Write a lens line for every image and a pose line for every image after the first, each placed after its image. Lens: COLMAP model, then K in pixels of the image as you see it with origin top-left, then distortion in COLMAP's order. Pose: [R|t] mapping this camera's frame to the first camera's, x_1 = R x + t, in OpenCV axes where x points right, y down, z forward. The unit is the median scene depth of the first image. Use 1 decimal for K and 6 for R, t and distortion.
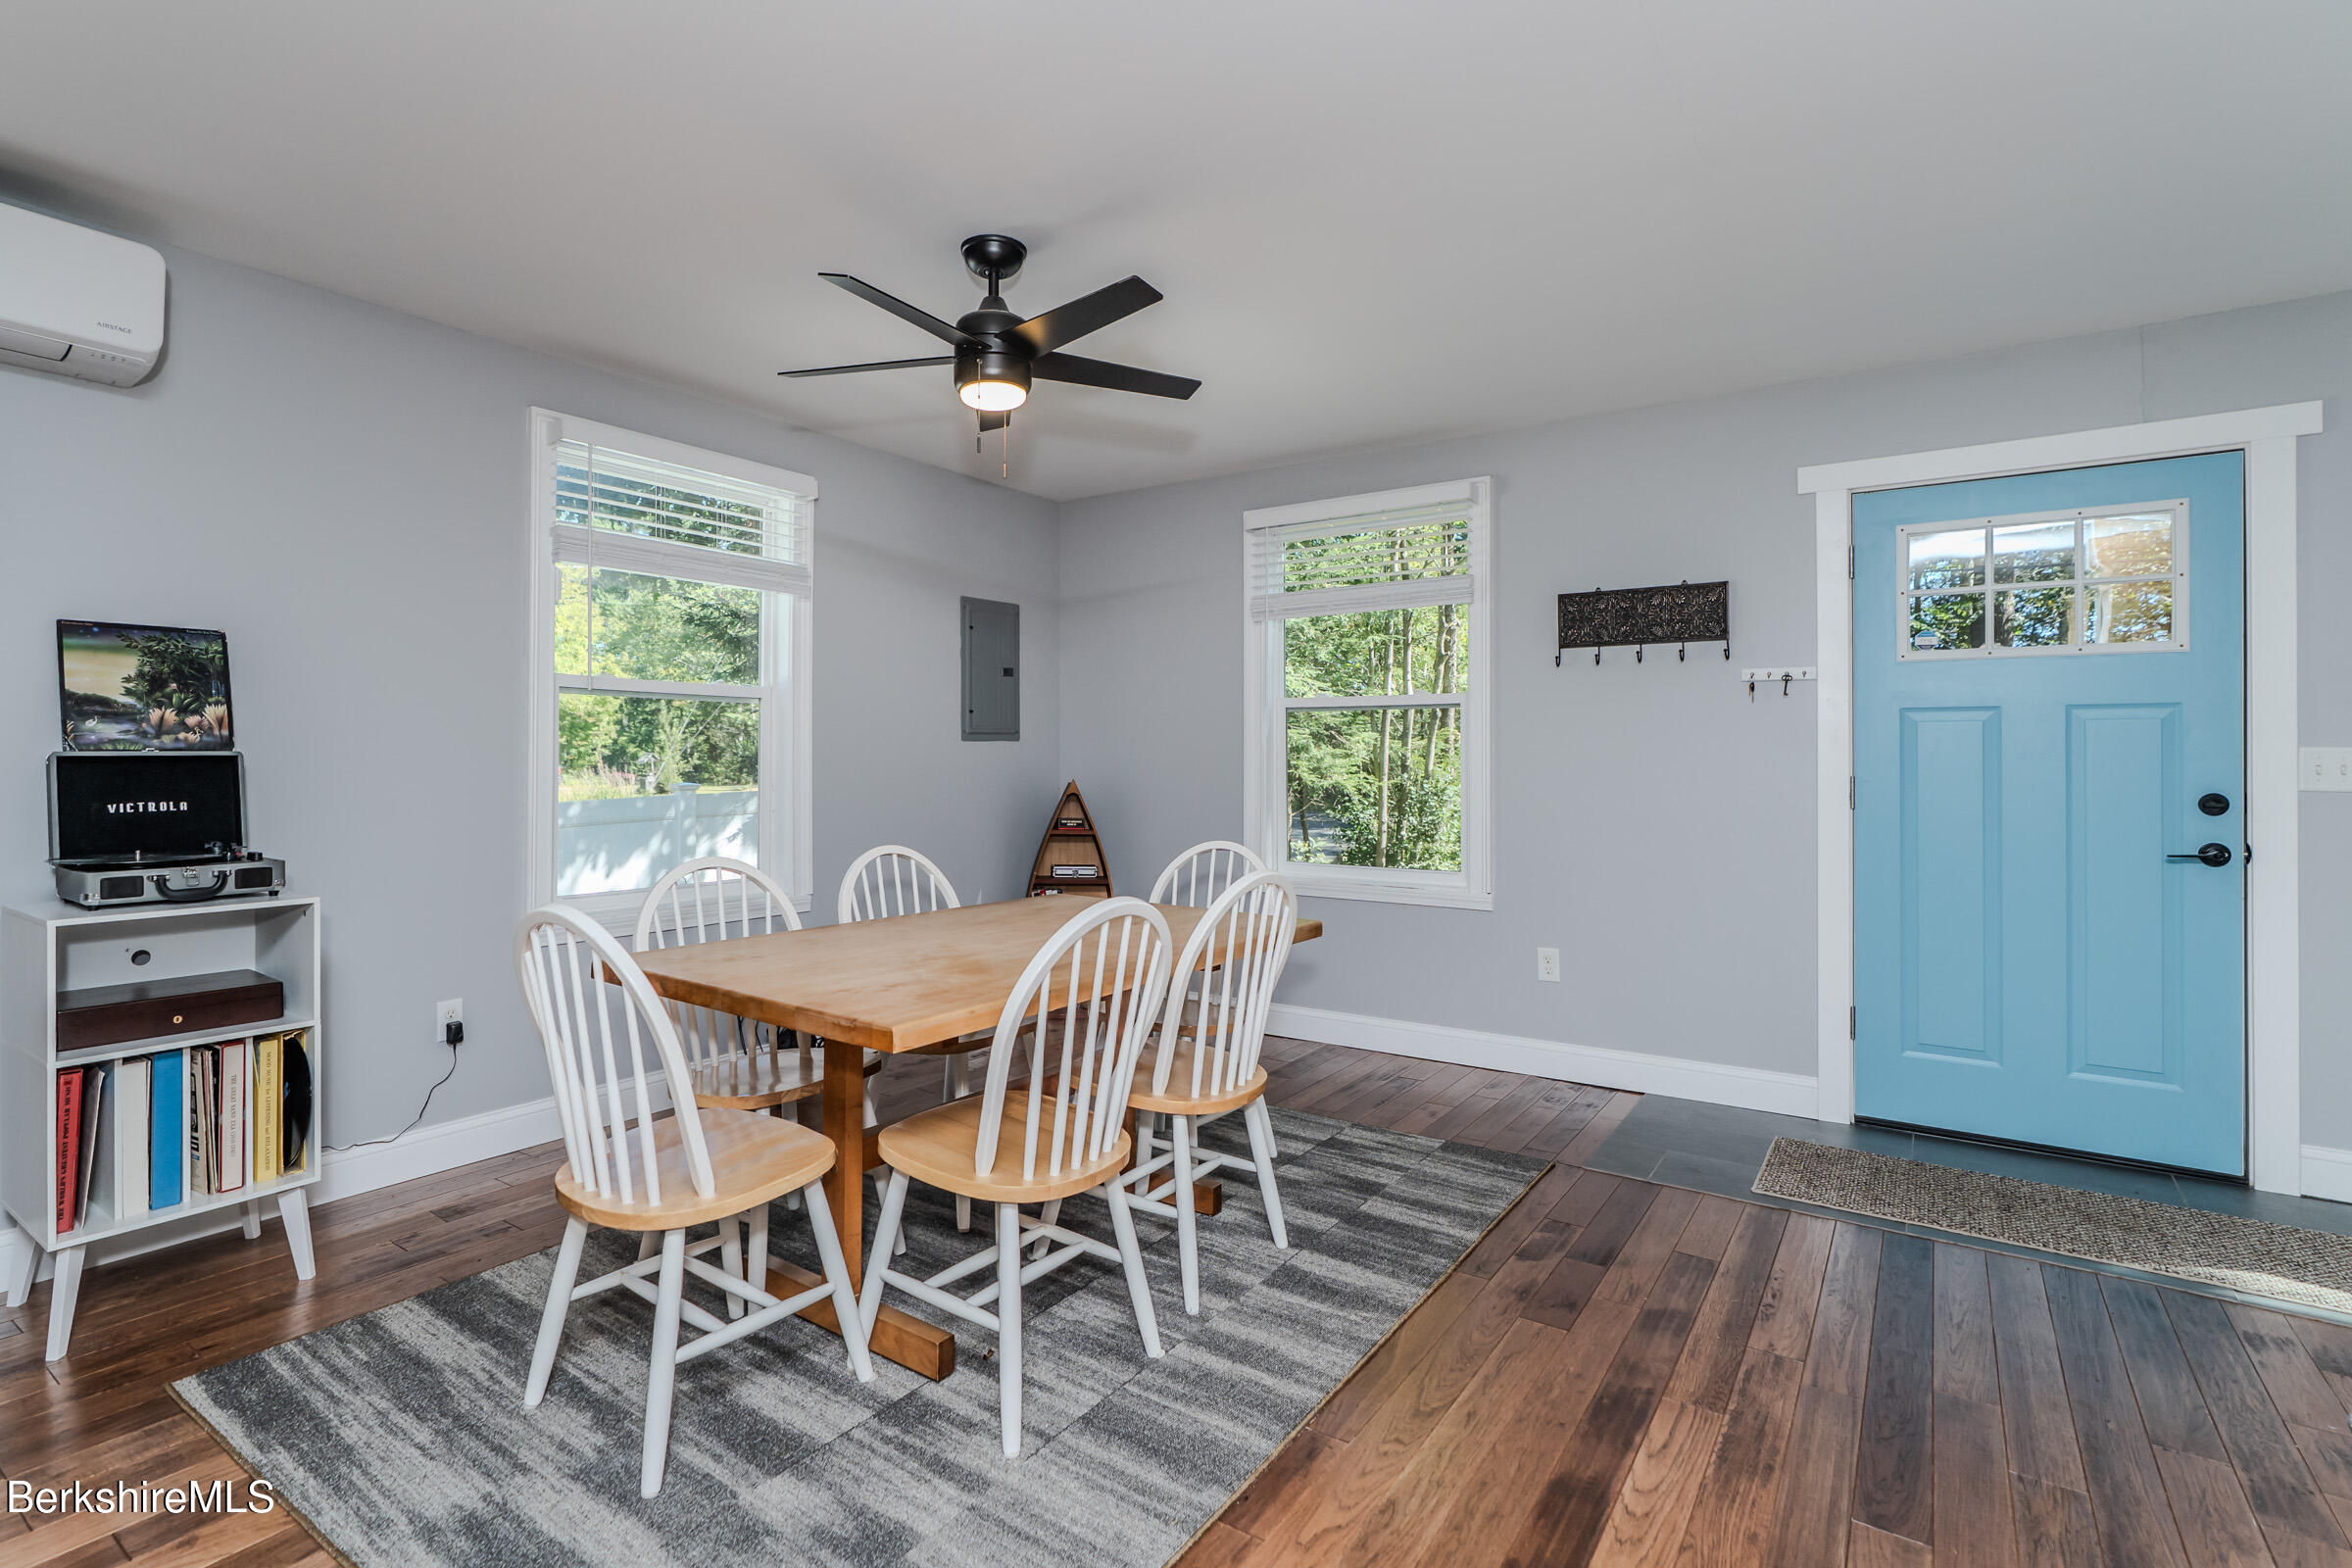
lens RADIAL K [[1116.2, 0, 1136.2], [0, 1116.2, 751.2], [0, 0, 1]] dist [-0.005202, 0.002592]
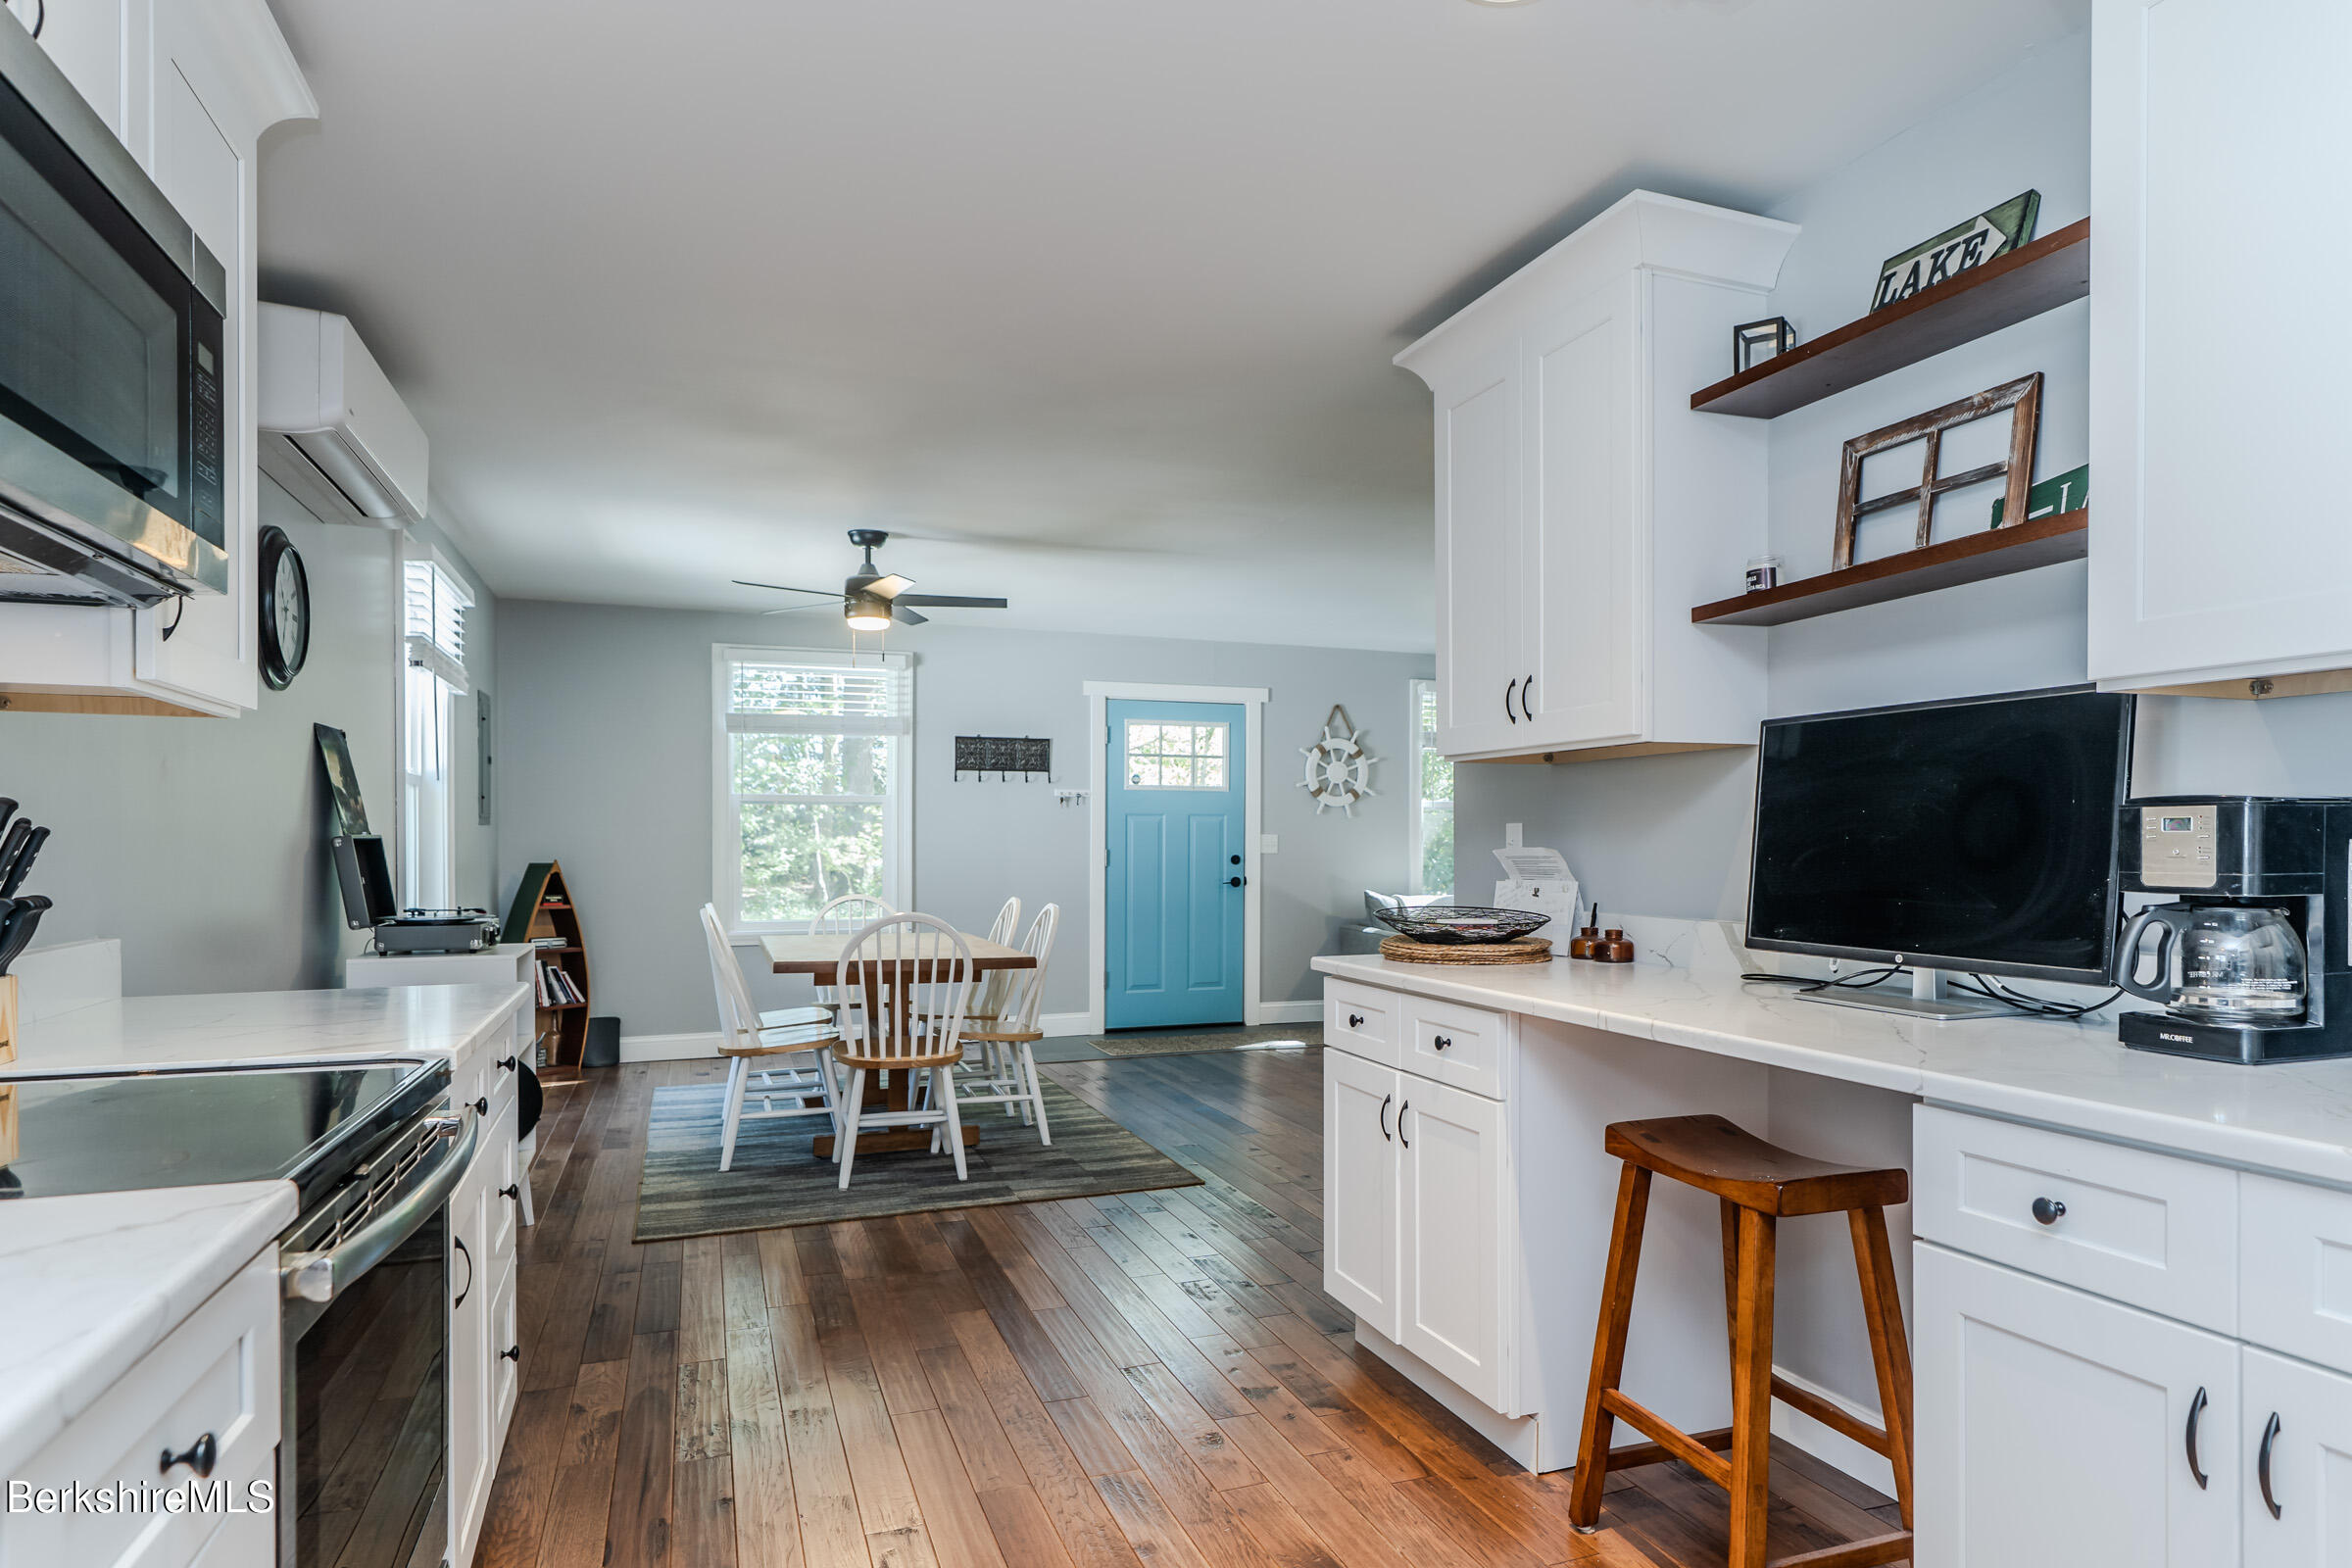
lens RADIAL K [[1337.0, 0, 1211.3], [0, 1337.0, 845.7], [0, 0, 1]] dist [-0.004627, 0.003895]
pose [[0.556471, -0.002855, 0.830862, -1.377023], [-0.005219, 0.999962, 0.006931, -0.000093], [-0.830850, -0.008193, 0.556436, -0.494296]]
